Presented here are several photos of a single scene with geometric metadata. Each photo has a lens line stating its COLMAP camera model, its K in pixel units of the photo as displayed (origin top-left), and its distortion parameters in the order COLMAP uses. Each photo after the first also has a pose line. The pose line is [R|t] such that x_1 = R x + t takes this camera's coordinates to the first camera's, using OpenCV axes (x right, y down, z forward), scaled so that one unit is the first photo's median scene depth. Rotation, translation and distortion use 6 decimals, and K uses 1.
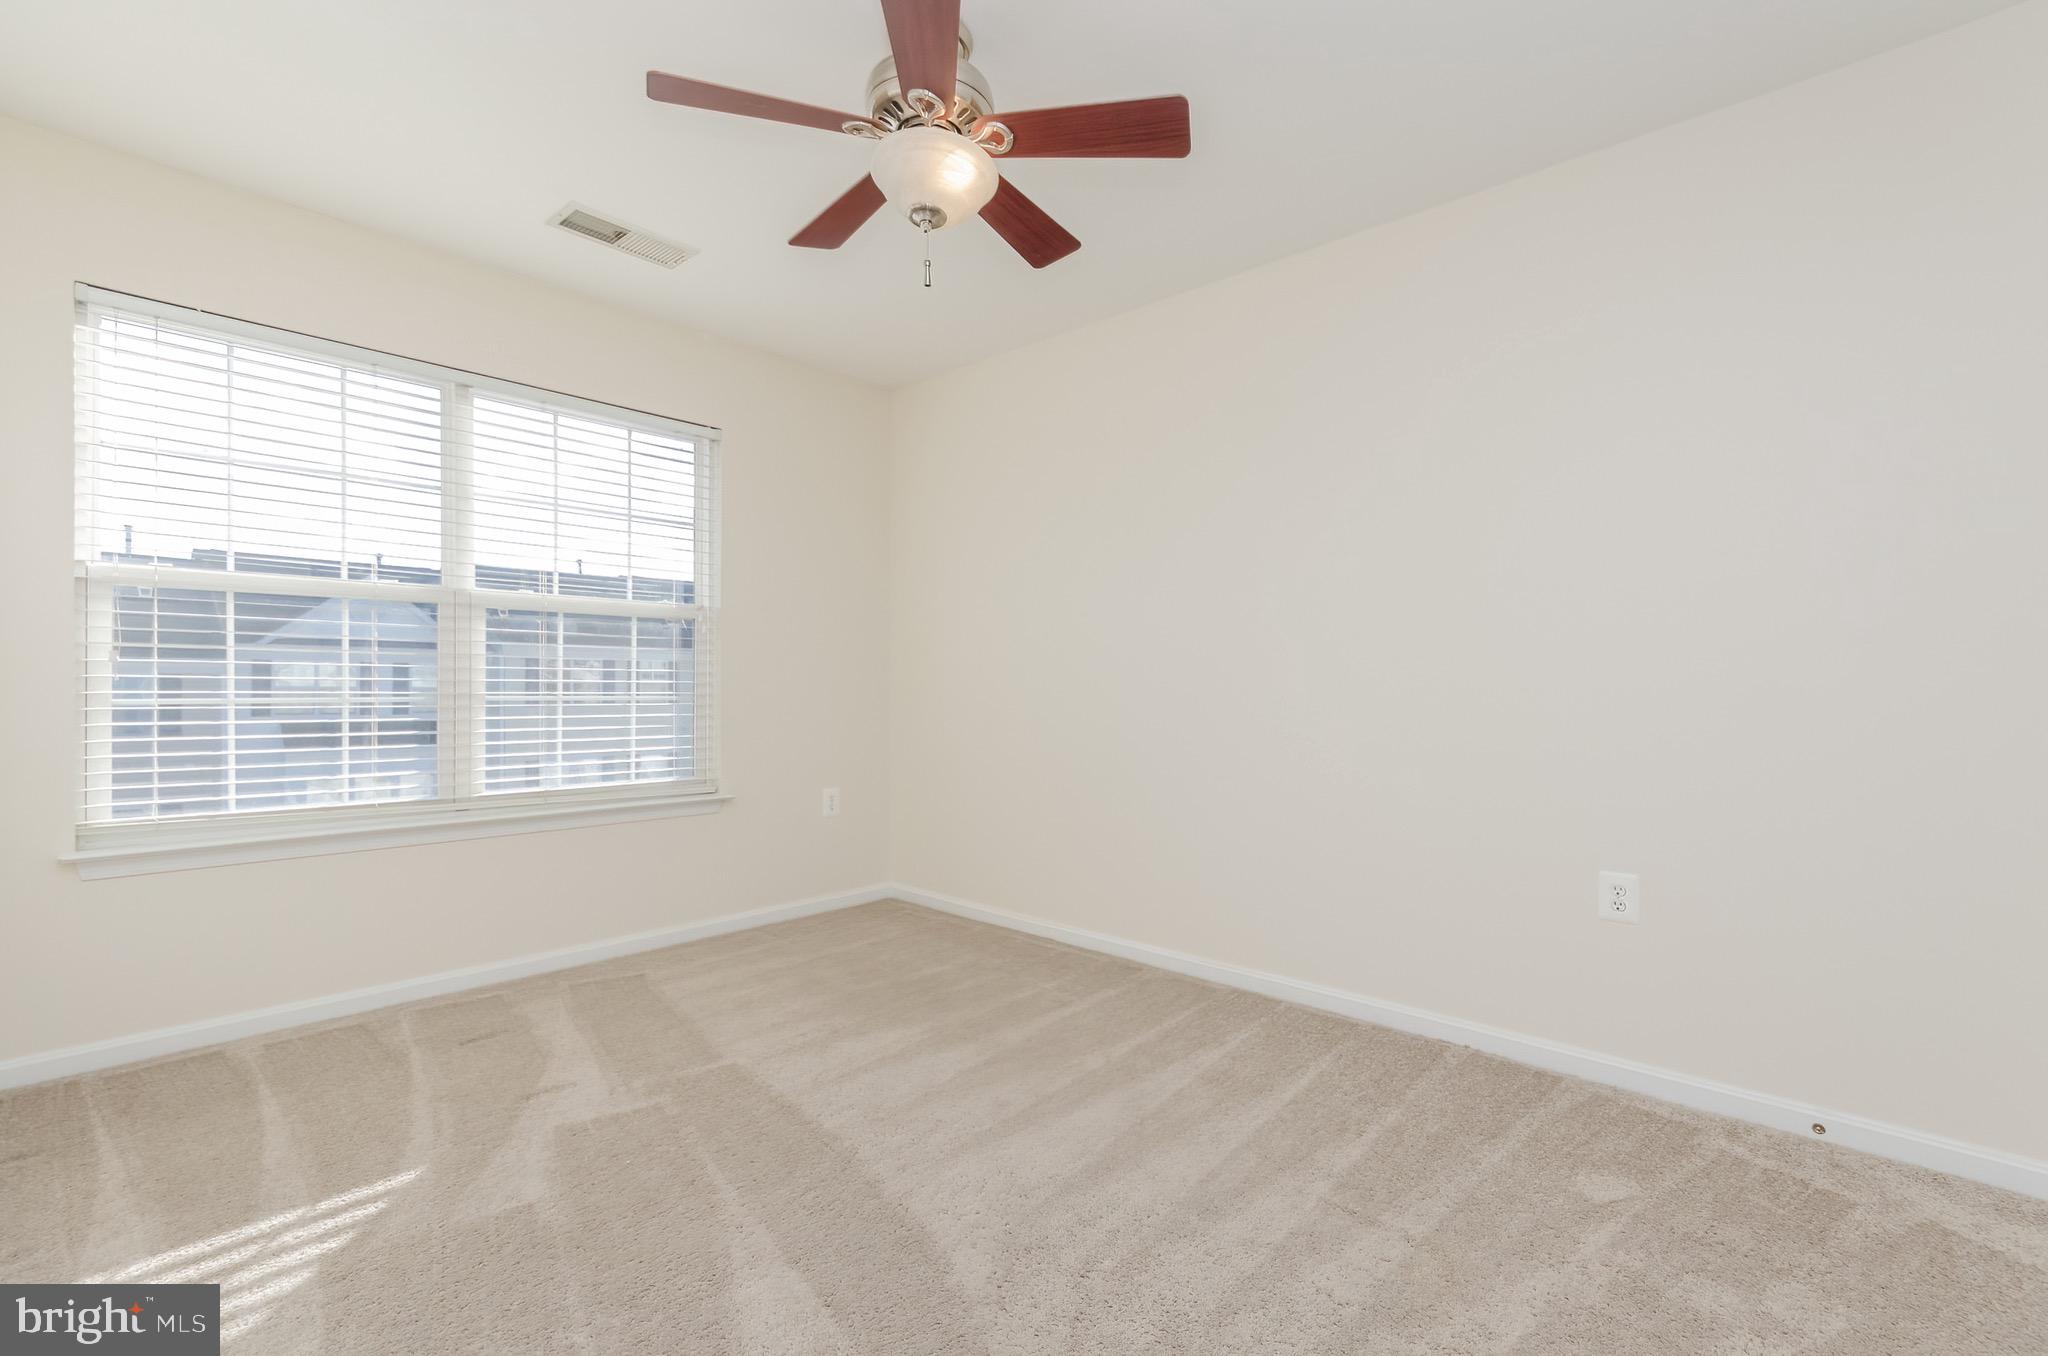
lens RADIAL K [[904.6, 0, 1019.6], [0, 904.6, 675.5], [0, 0, 1]] dist [0.007218, -0.000842]
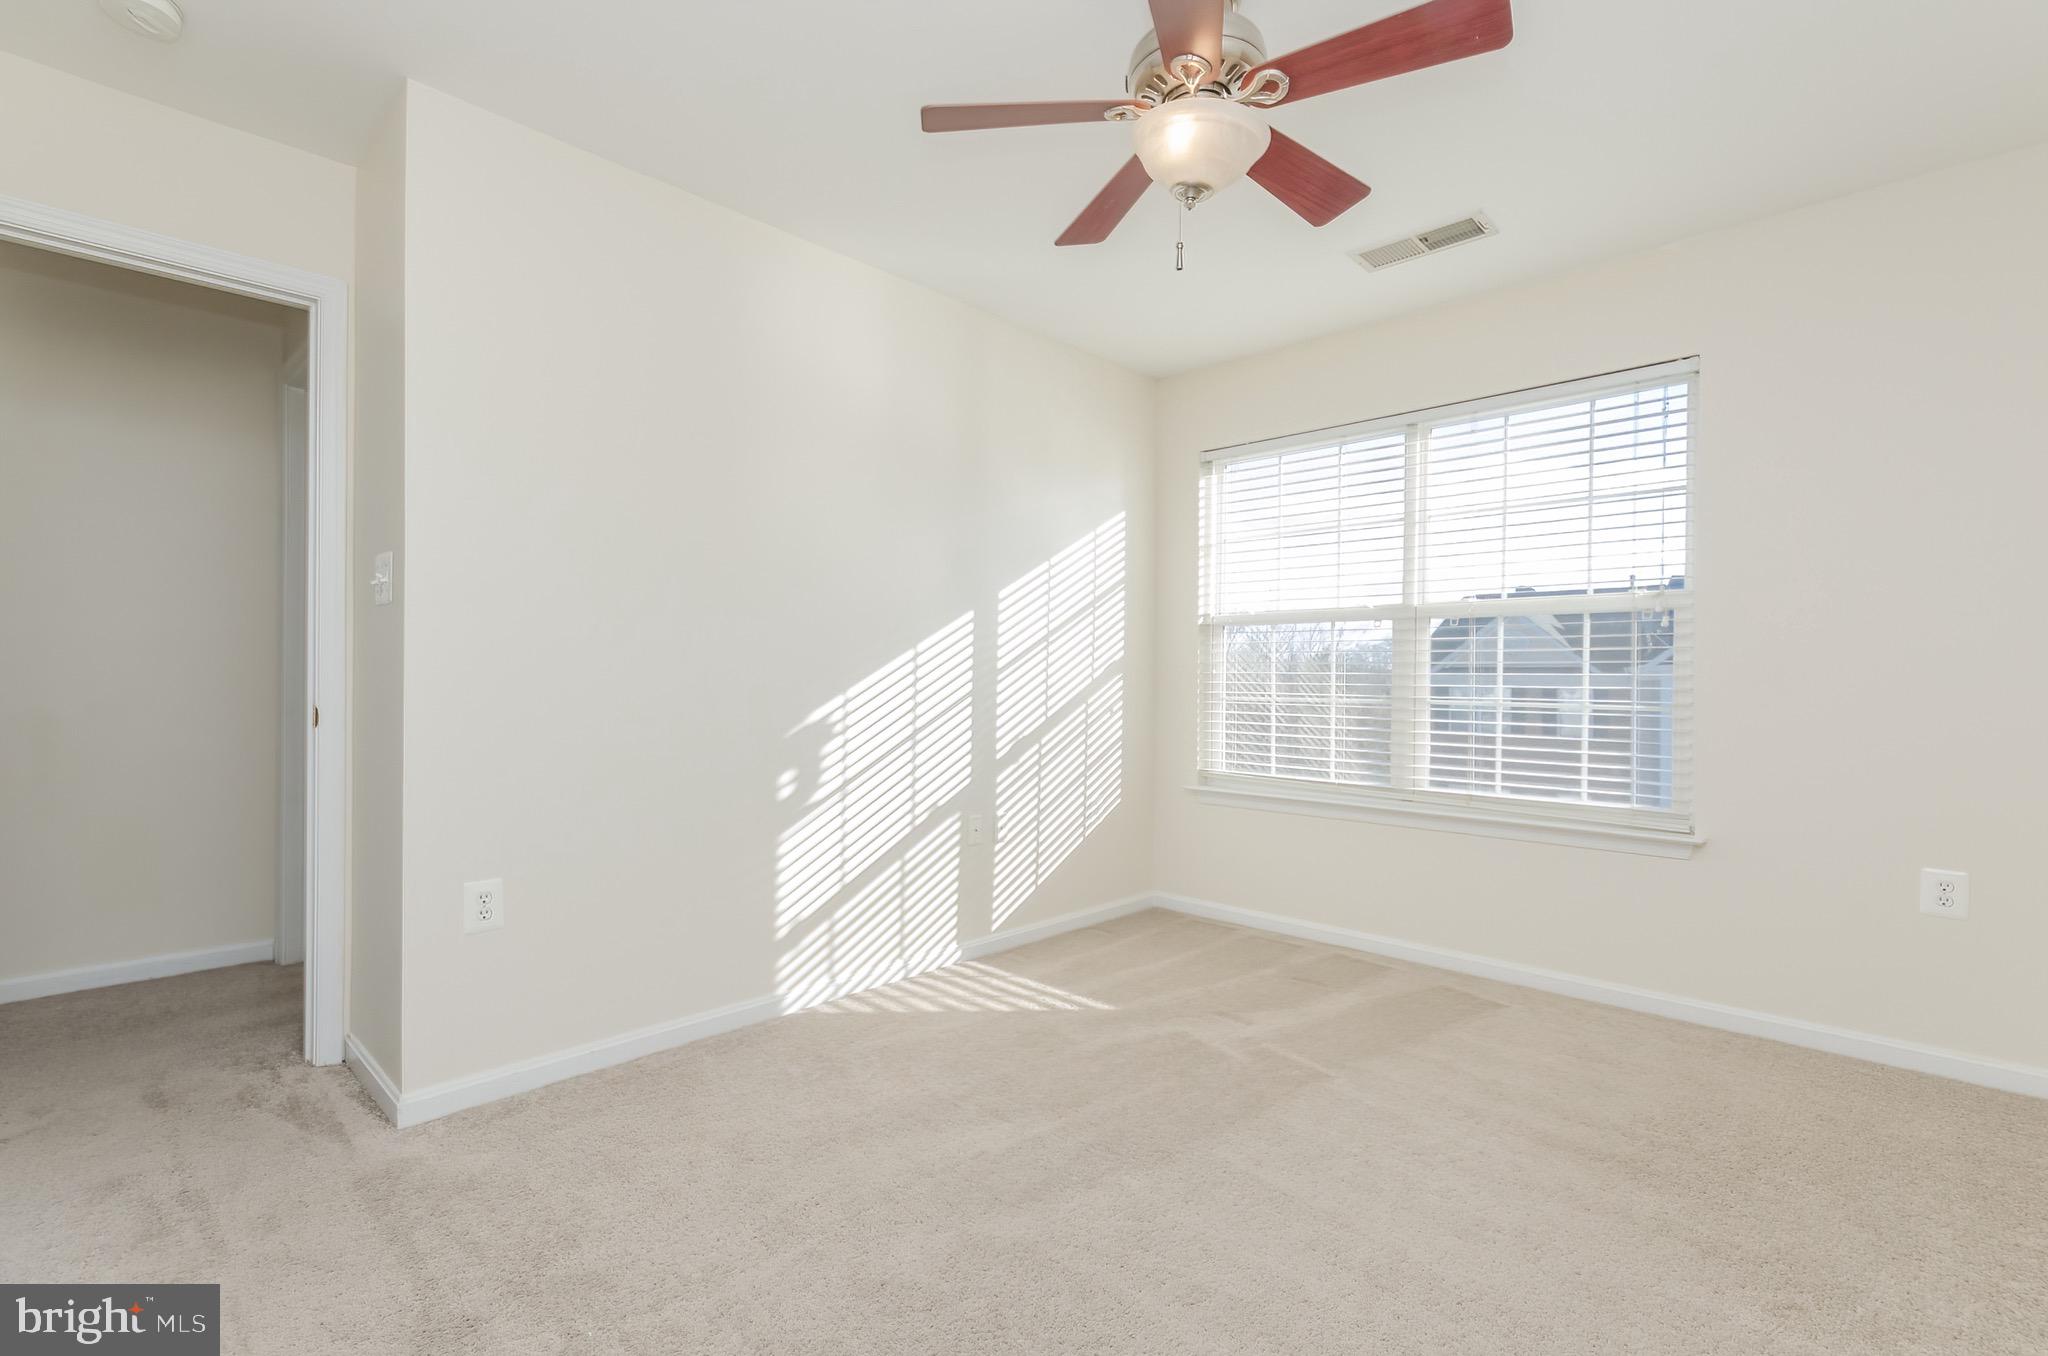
lens RADIAL K [[904.6, 0, 1030.1], [0, 904.6, 684.4], [0, 0, 1]] dist [0.007218, -0.000842]
pose [[-0.006344, -0.006019, -0.999962, 0.506227], [-0.002005, 0.999980, -0.006006, 0.011170], [0.999978, 0.001967, -0.006356, 0.523980]]
